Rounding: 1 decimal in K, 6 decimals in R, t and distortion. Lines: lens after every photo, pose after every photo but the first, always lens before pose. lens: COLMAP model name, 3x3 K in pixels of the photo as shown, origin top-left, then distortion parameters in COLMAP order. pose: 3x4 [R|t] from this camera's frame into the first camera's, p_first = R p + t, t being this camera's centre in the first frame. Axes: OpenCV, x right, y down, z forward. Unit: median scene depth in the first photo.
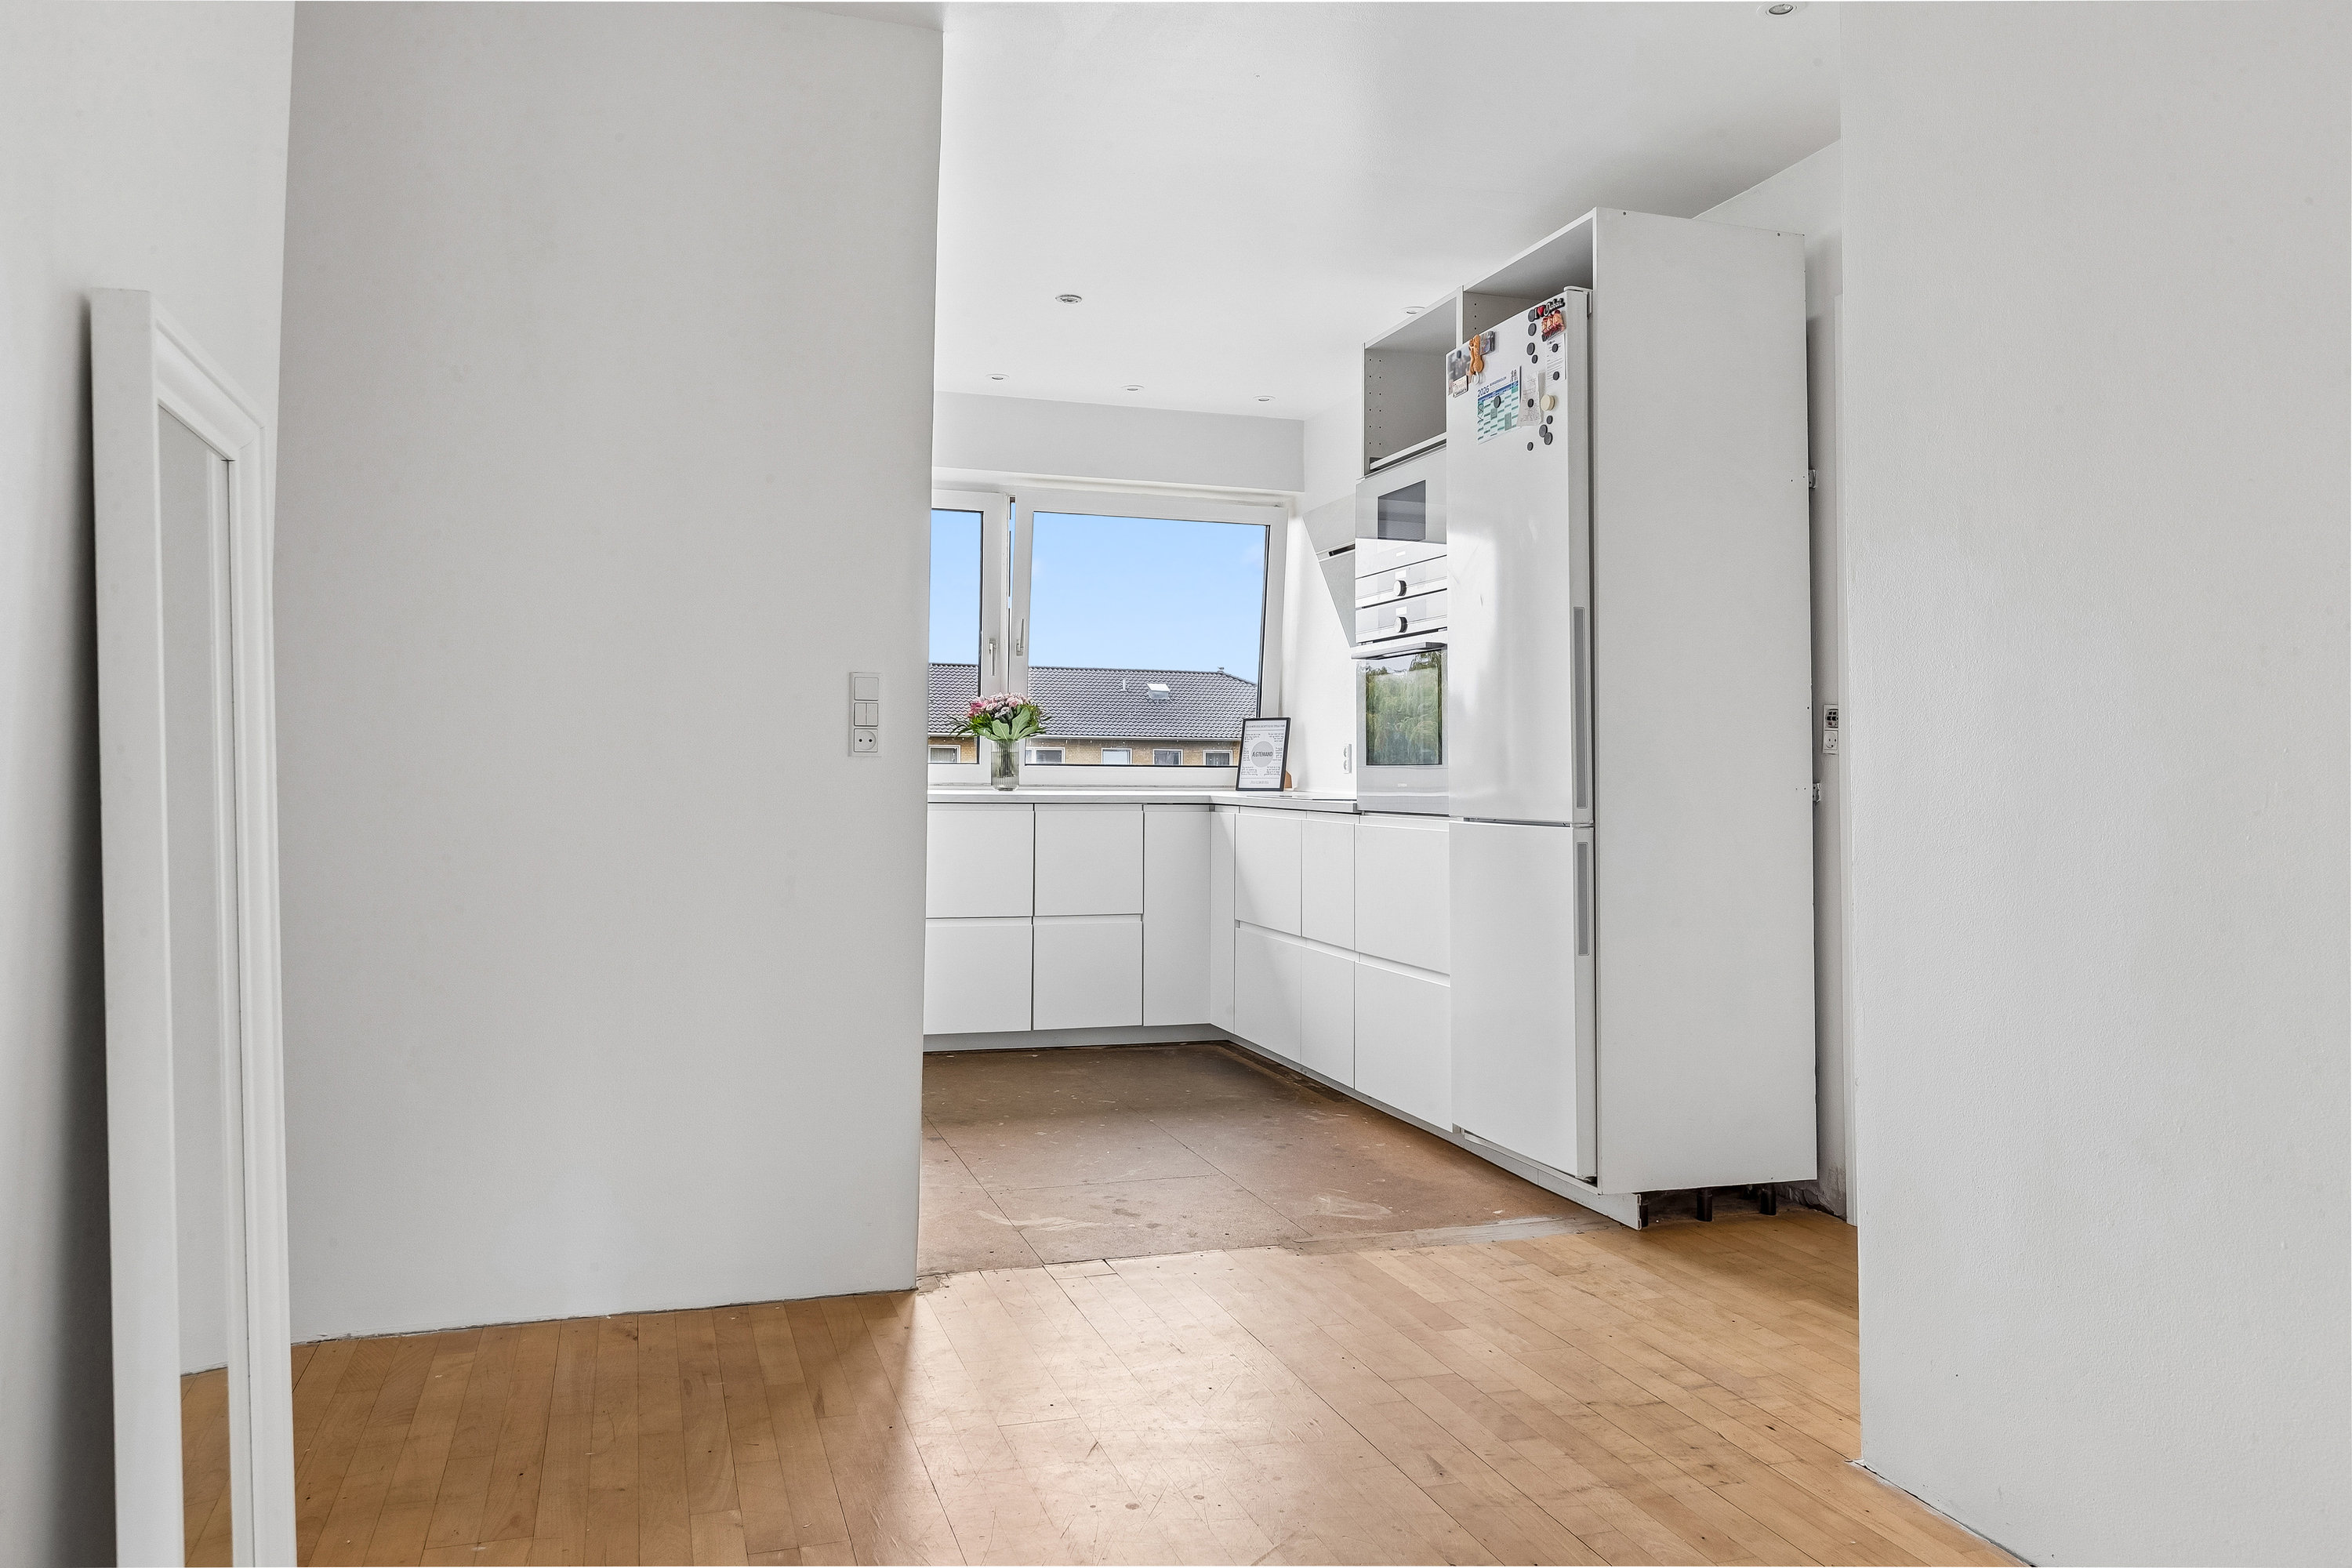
lens RADIAL K [[1602.9, 0, 1118.3], [0, 1602.9, 665.5], [0, 0, 1]] dist [0.012758, -0.014713]
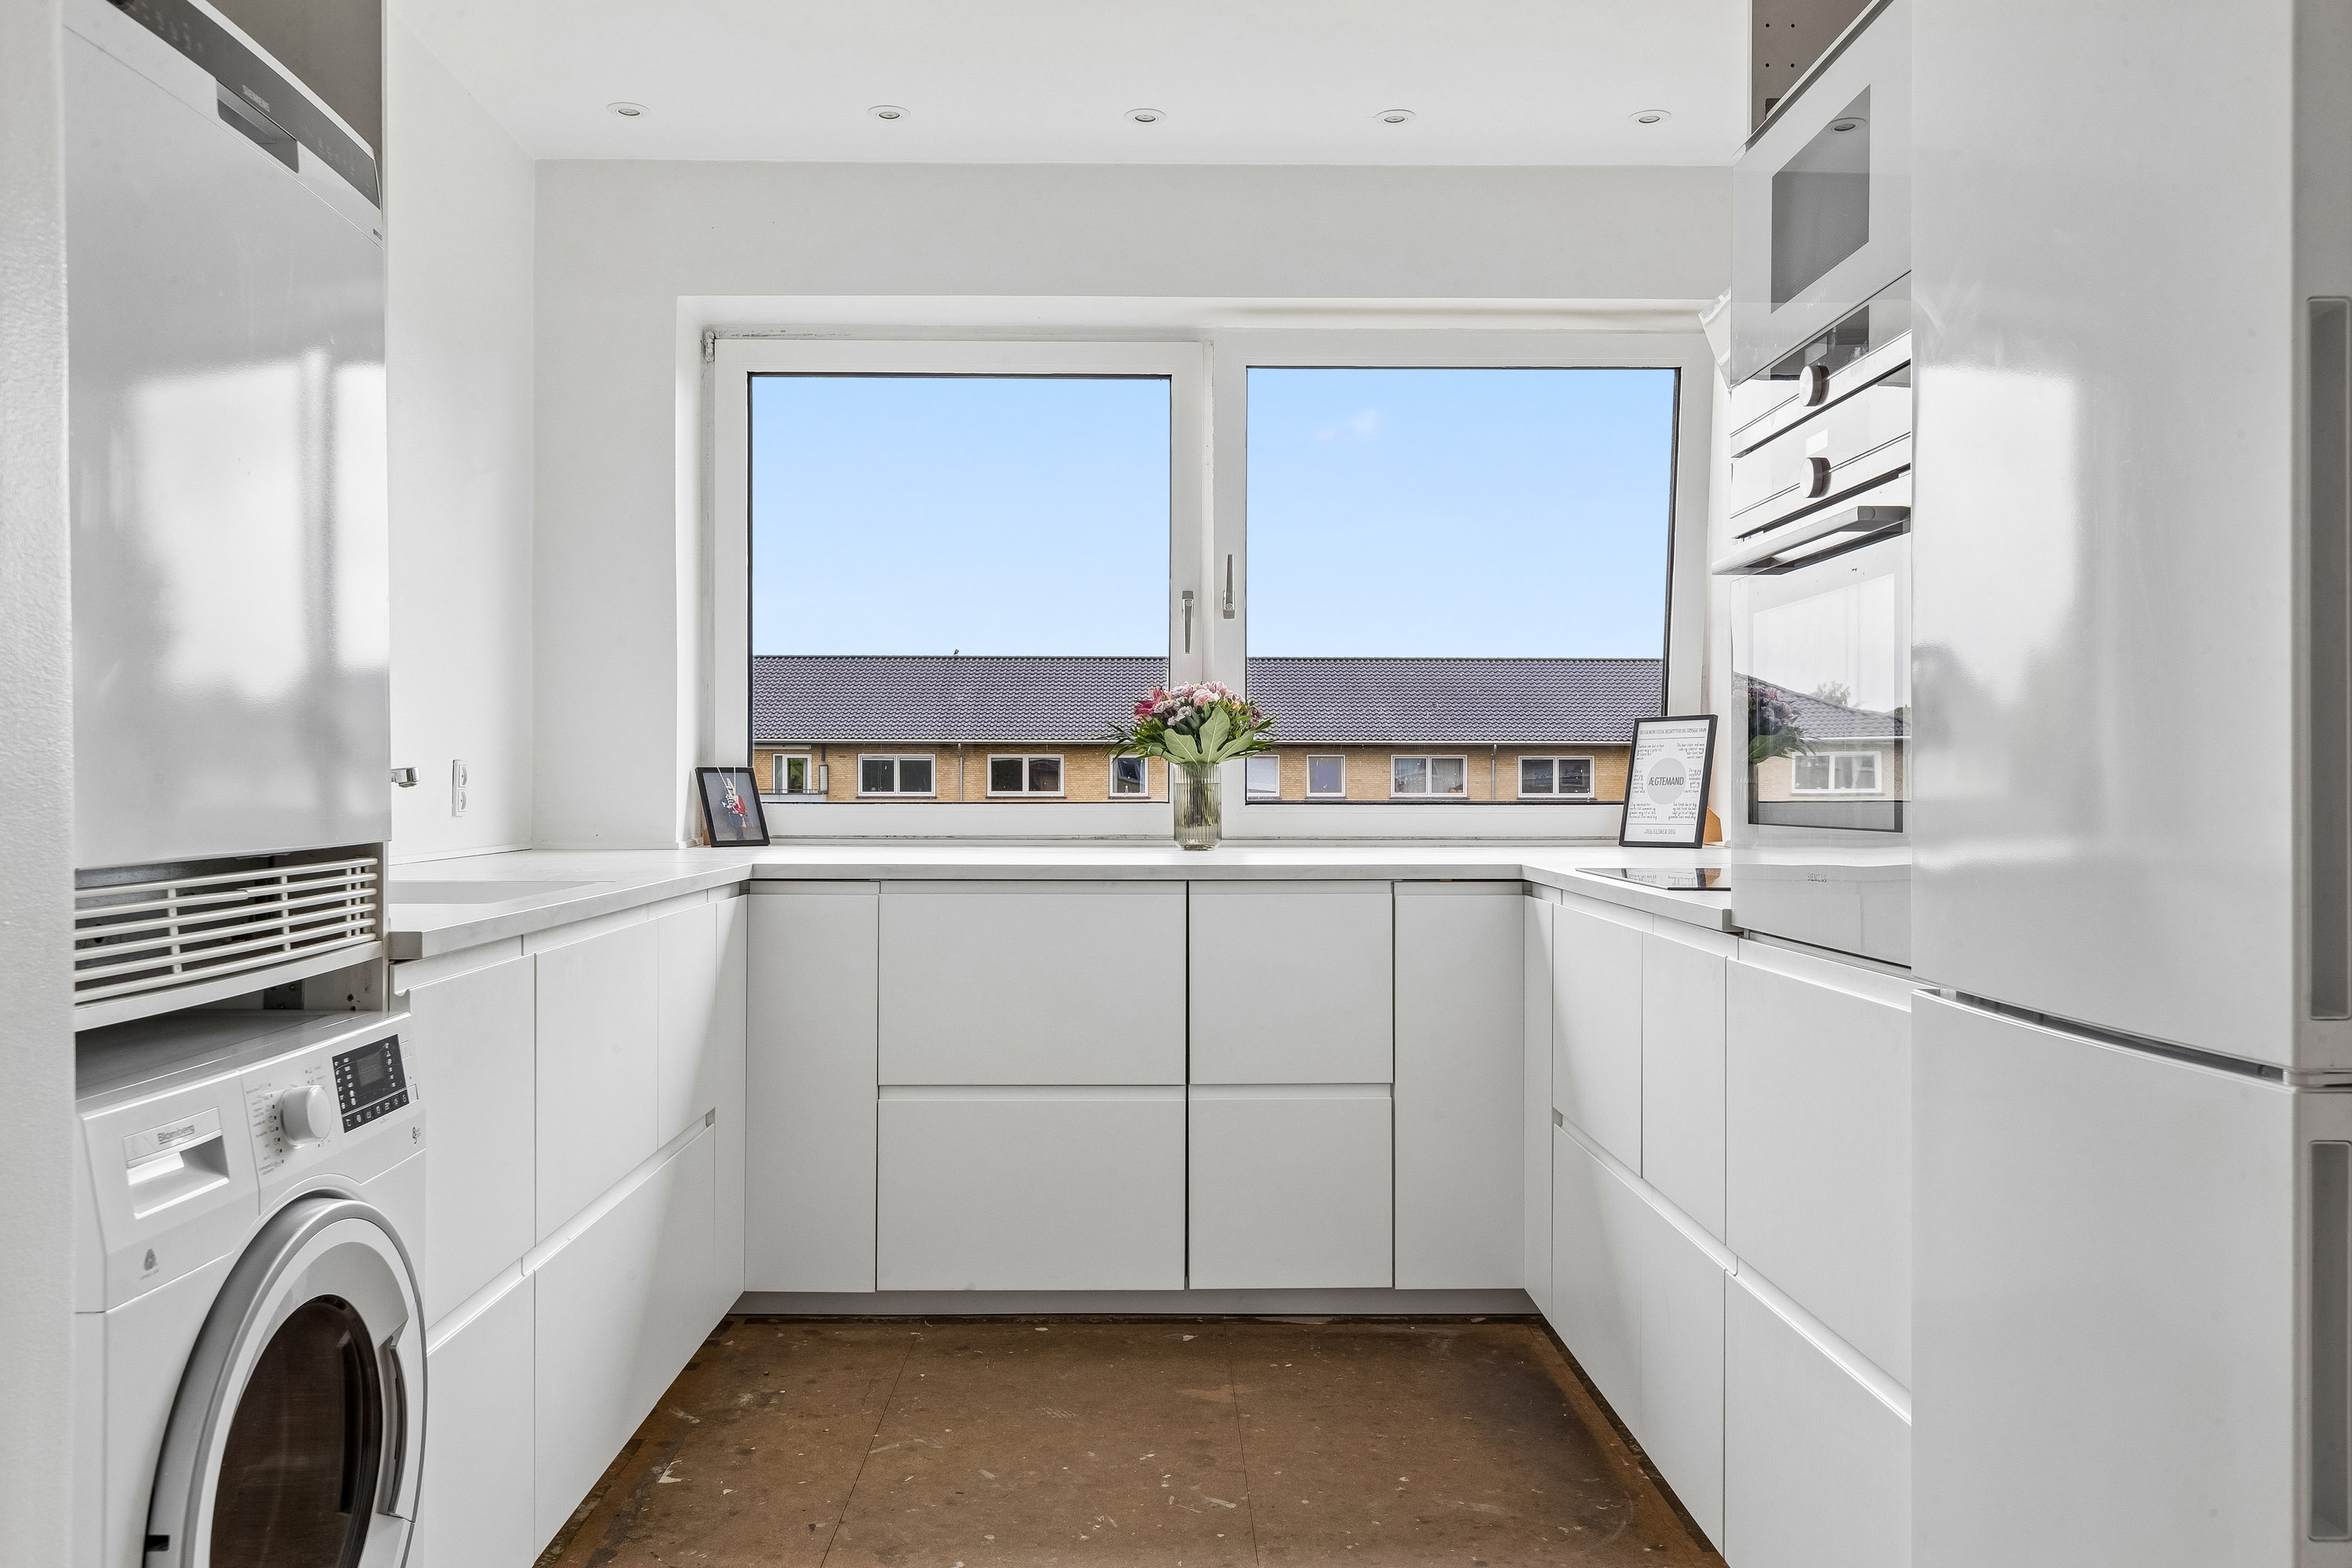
lens RADIAL K [[1902.5, 0, 1123.7], [0, 1902.5, 778.5], [0, 0, 1]] dist [0.012327, -0.012282]
pose [[0.962241, -0.009300, -0.272039, 0.140175], [0.026058, 0.997973, 0.058054, 0.017233], [0.270948, -0.062950, 0.960533, 0.495502]]
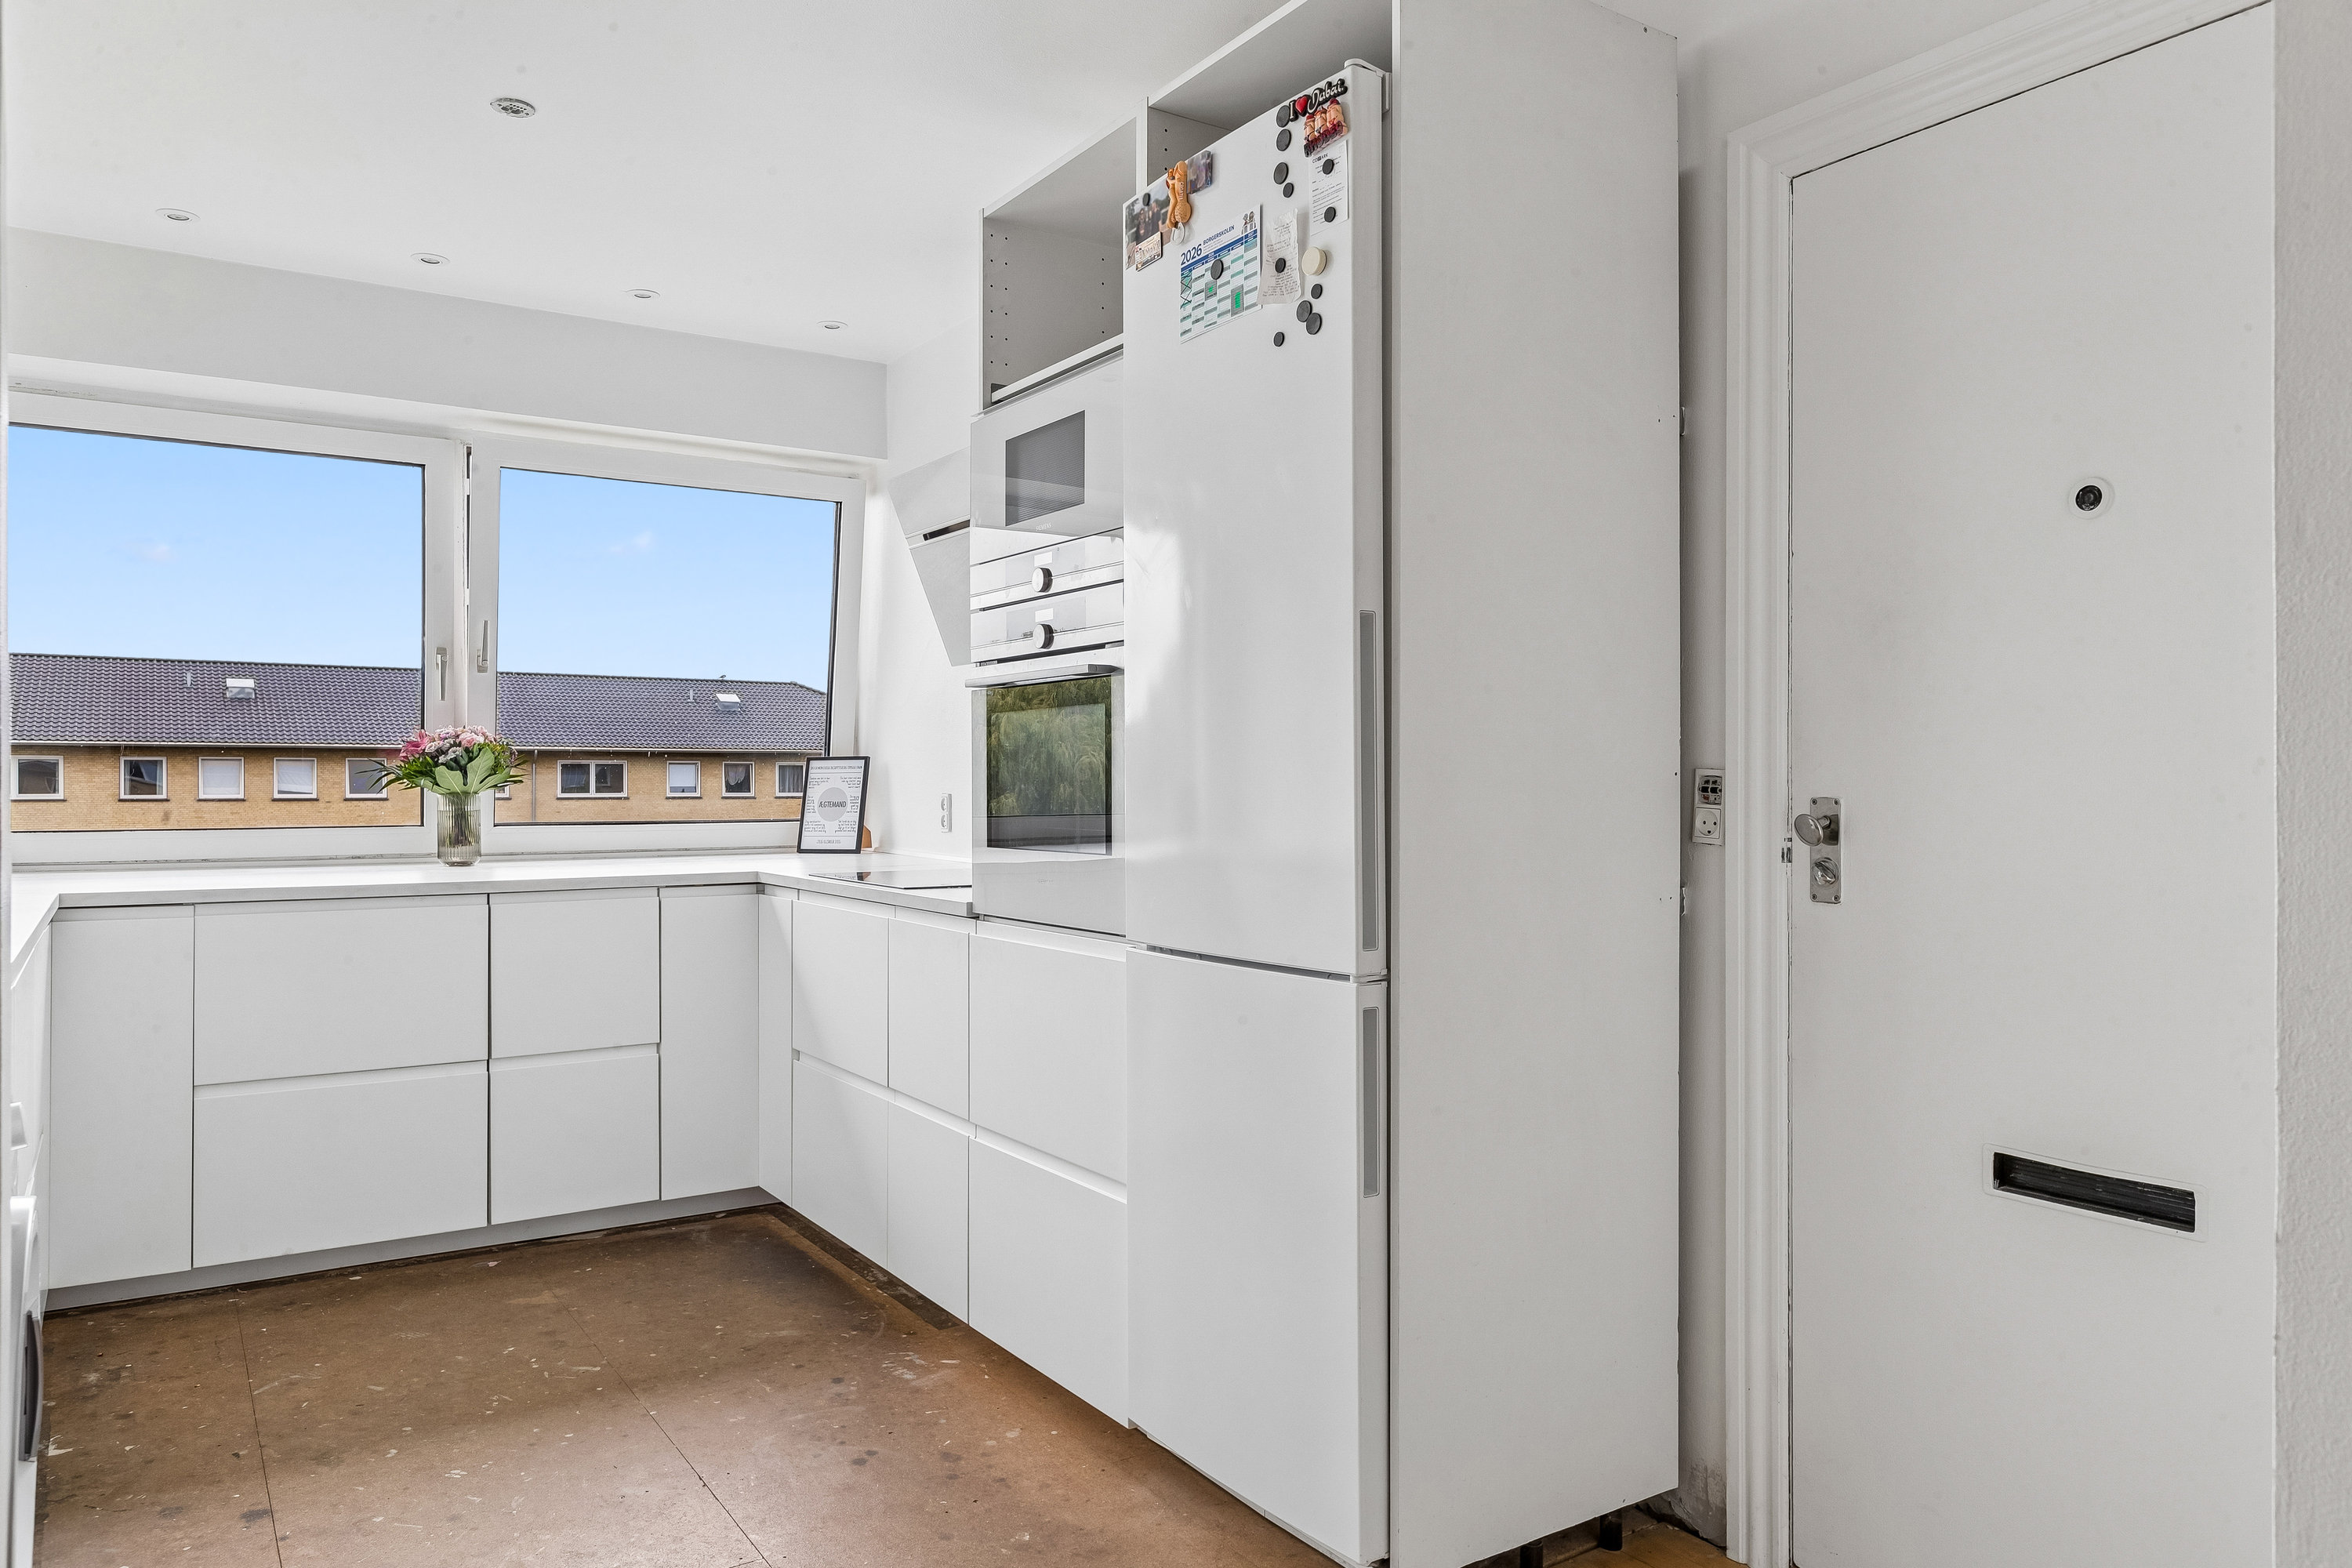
lens RADIAL K [[1602.9, 0, 1163.6], [0, 1602.9, 763.2], [0, 0, 1]] dist [0.012758, -0.014713]
pose [[0.958224, -0.008490, 0.285894, 0.036685], [-0.006894, 0.998583, 0.052761, -0.008777], [-0.285937, -0.052528, 0.956808, 0.363576]]
